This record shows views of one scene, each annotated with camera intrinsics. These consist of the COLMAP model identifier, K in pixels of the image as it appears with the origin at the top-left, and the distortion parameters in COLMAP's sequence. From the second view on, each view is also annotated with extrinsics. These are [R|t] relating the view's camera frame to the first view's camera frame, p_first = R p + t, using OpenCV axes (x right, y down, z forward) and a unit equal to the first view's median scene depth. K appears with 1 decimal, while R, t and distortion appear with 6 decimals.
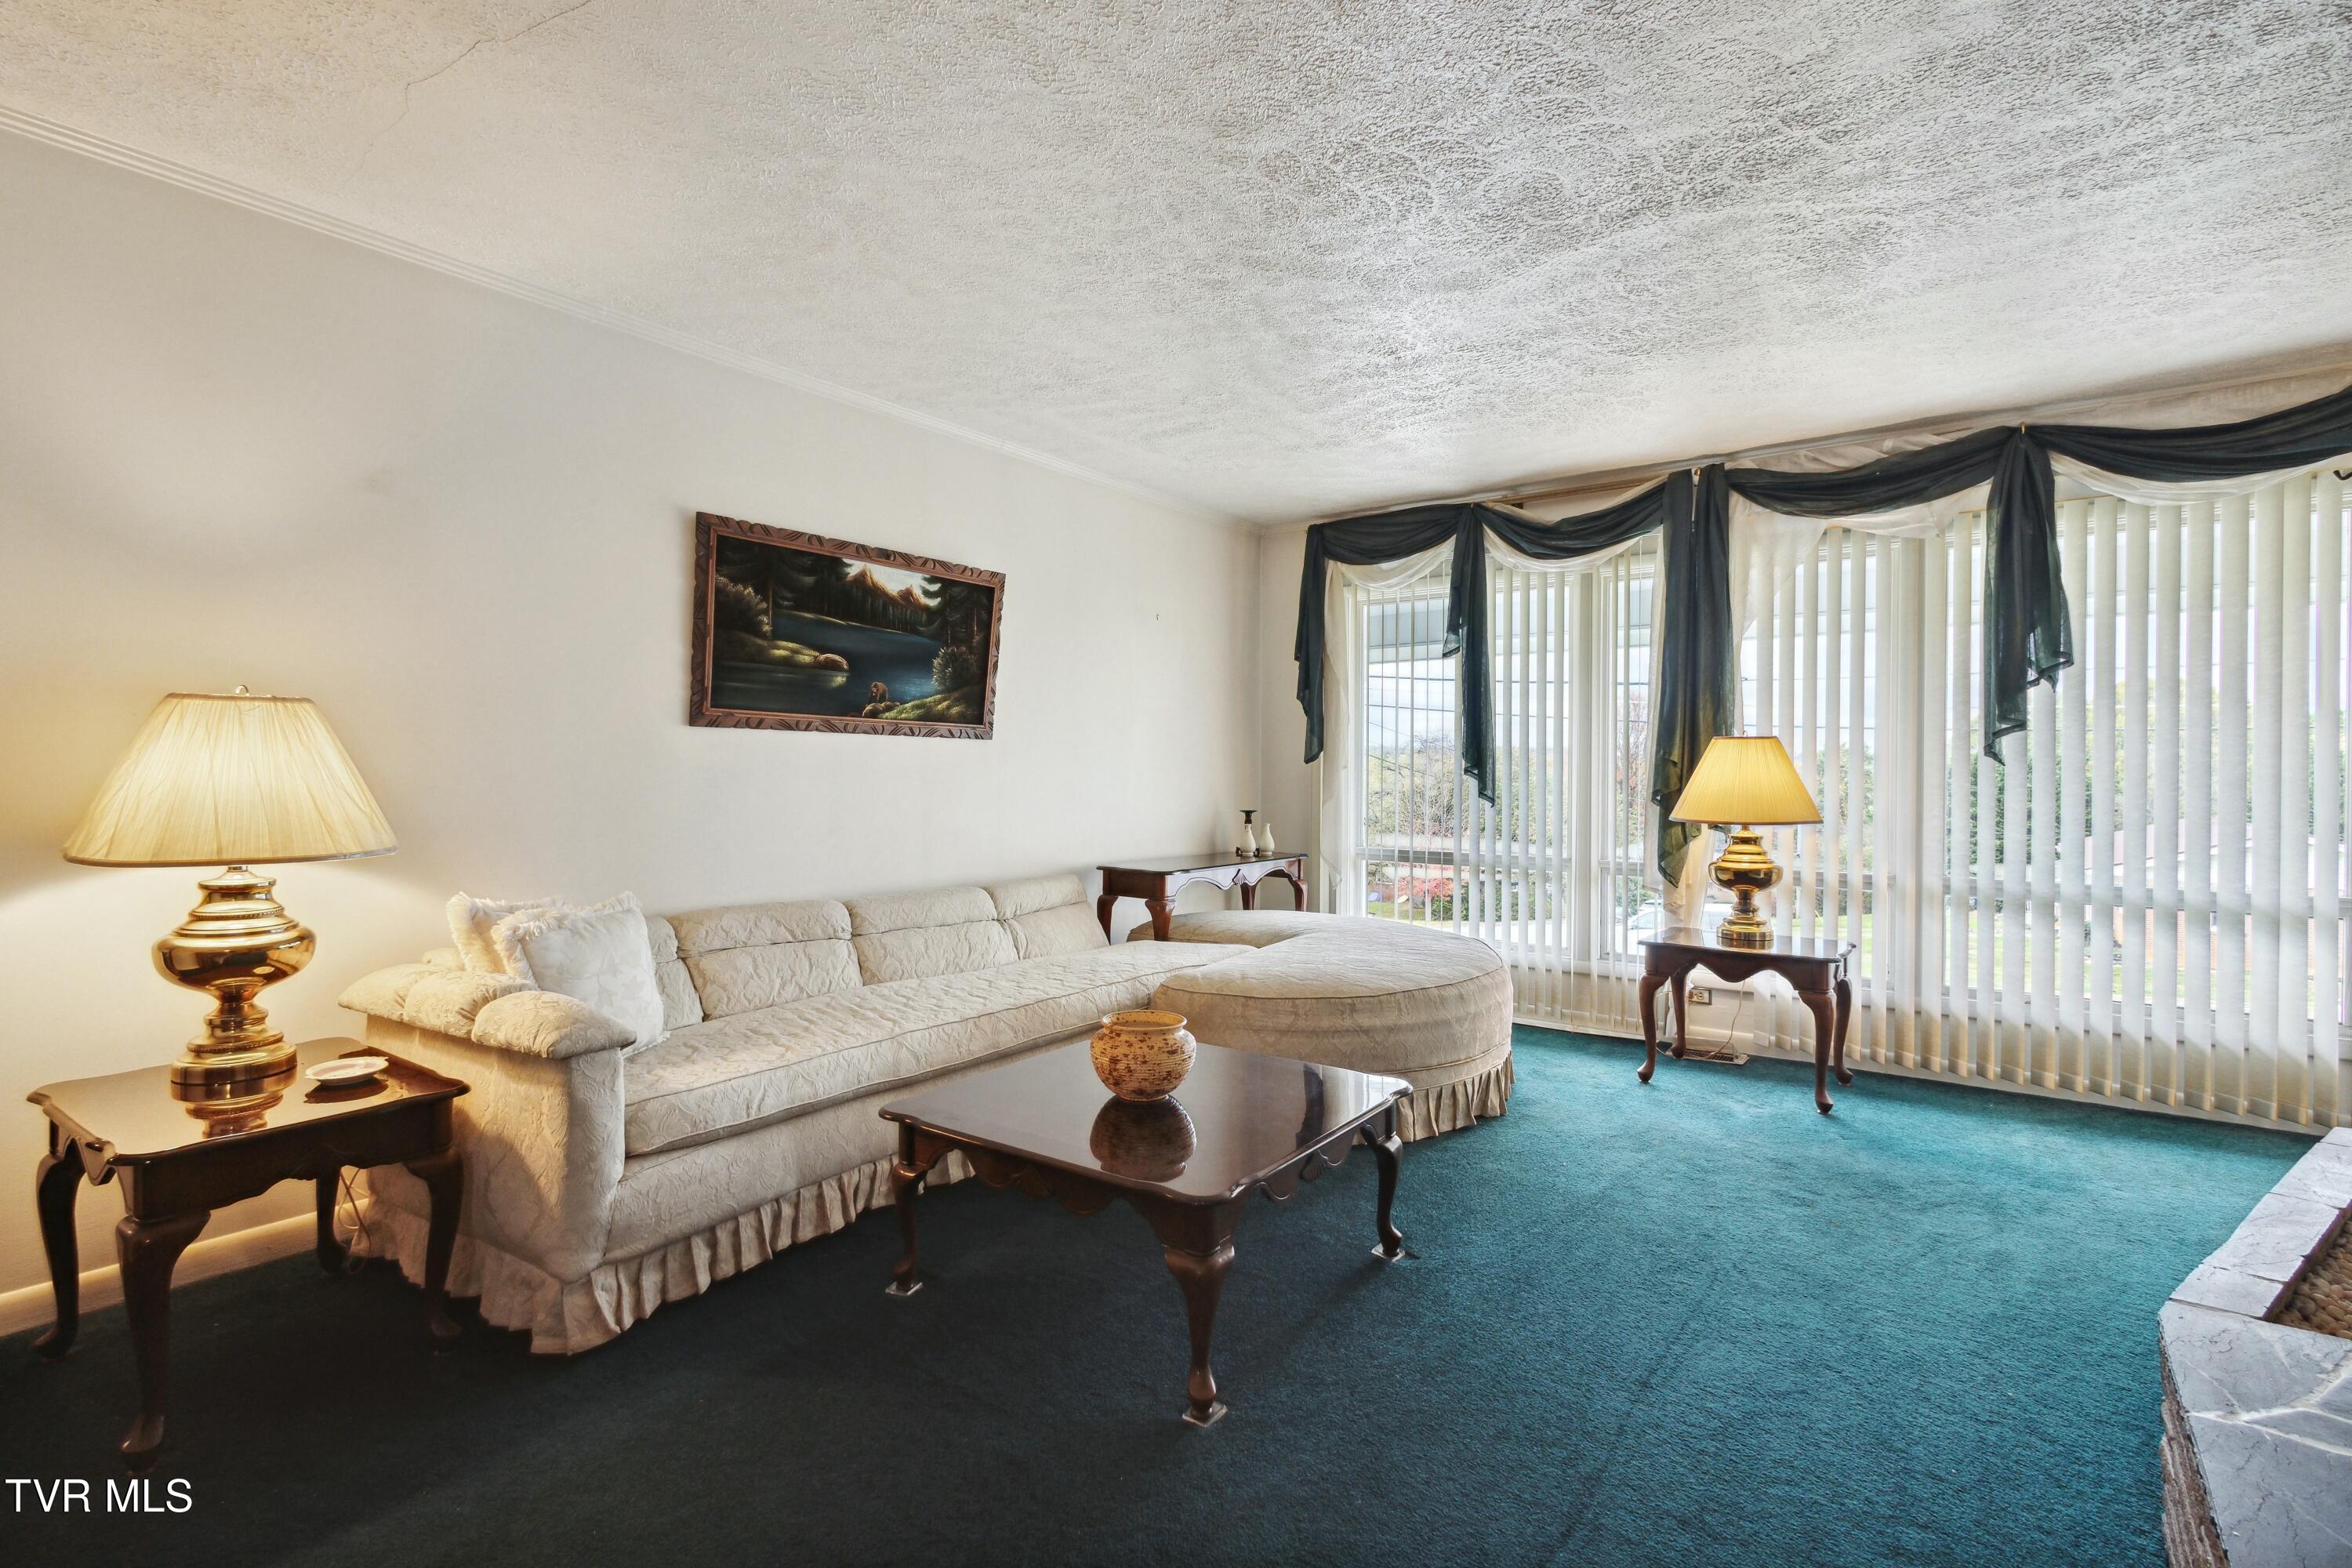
lens RADIAL K [[1087.0, 0, 1177.5], [0, 1087.0, 766.2], [0, 0, 1]] dist [0.000485, -0.000127]
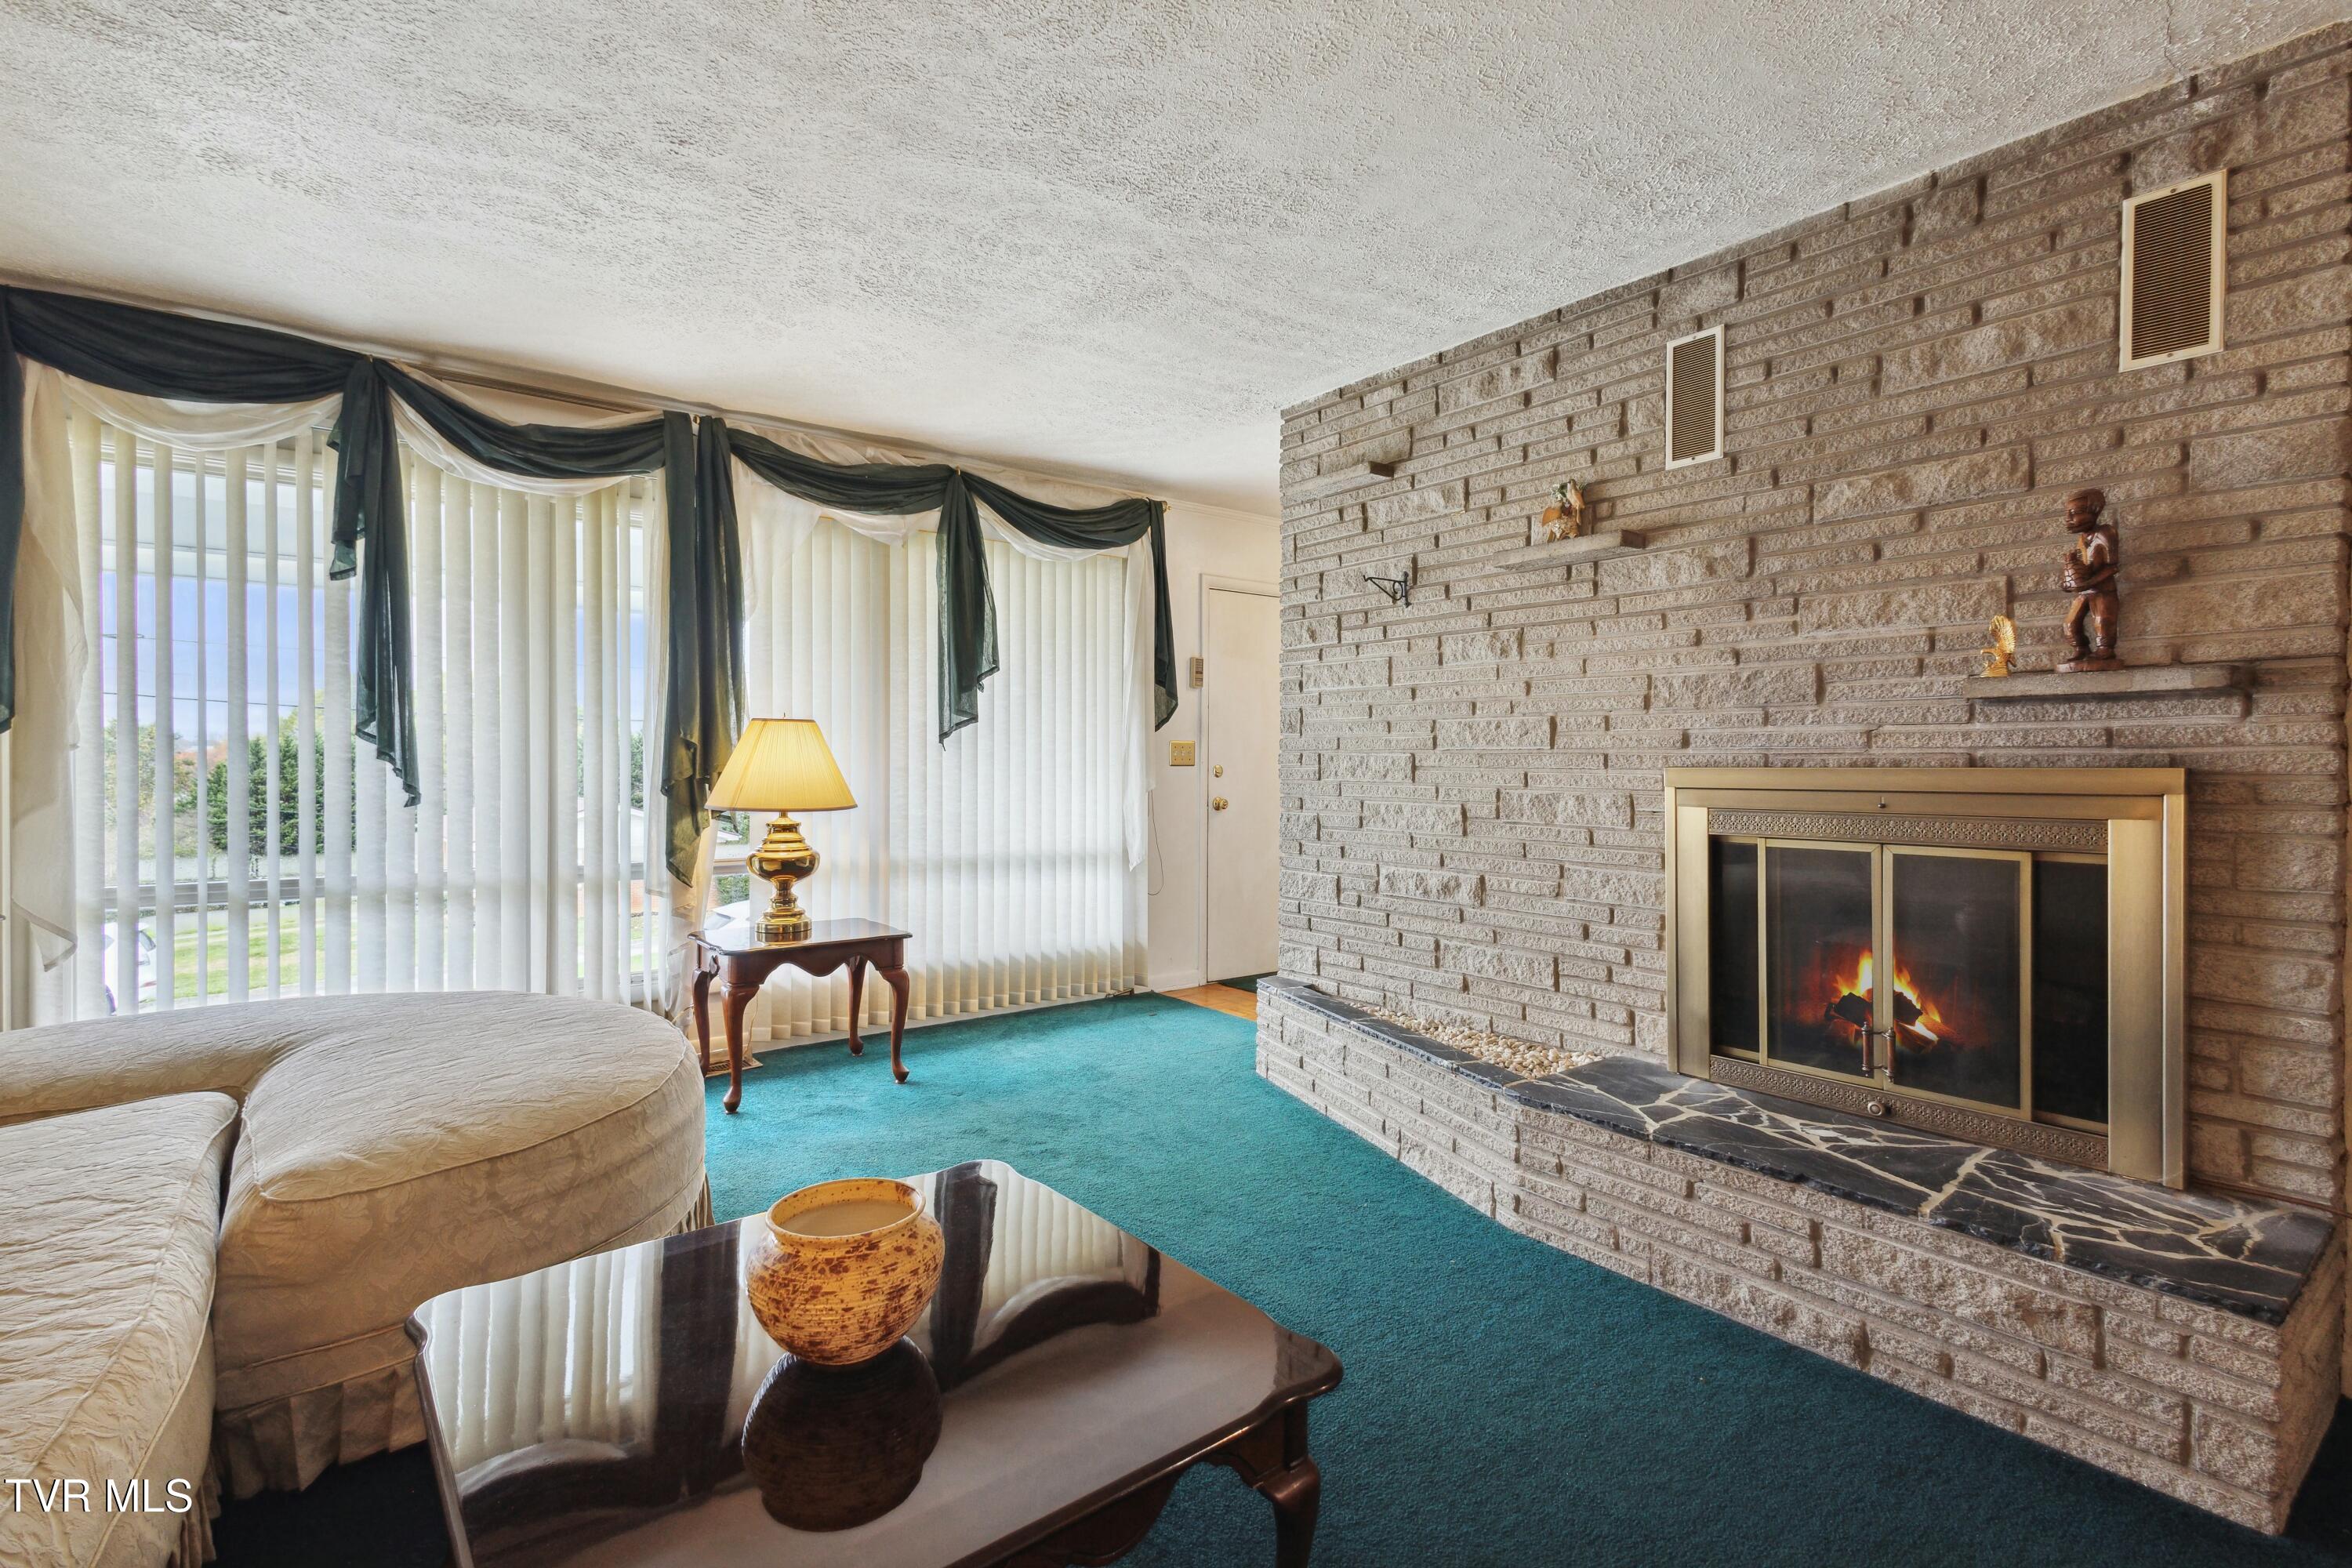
lens RADIAL K [[1087.0, 0, 1177.5], [0, 1087.0, 766.2], [0, 0, 1]] dist [0.000485, -0.000127]
pose [[0.266273, -0.009465, 0.963851, -0.306001], [-0.008272, 0.999893, 0.012104, -0.000434], [-0.963862, -0.011196, 0.266166, 0.415701]]
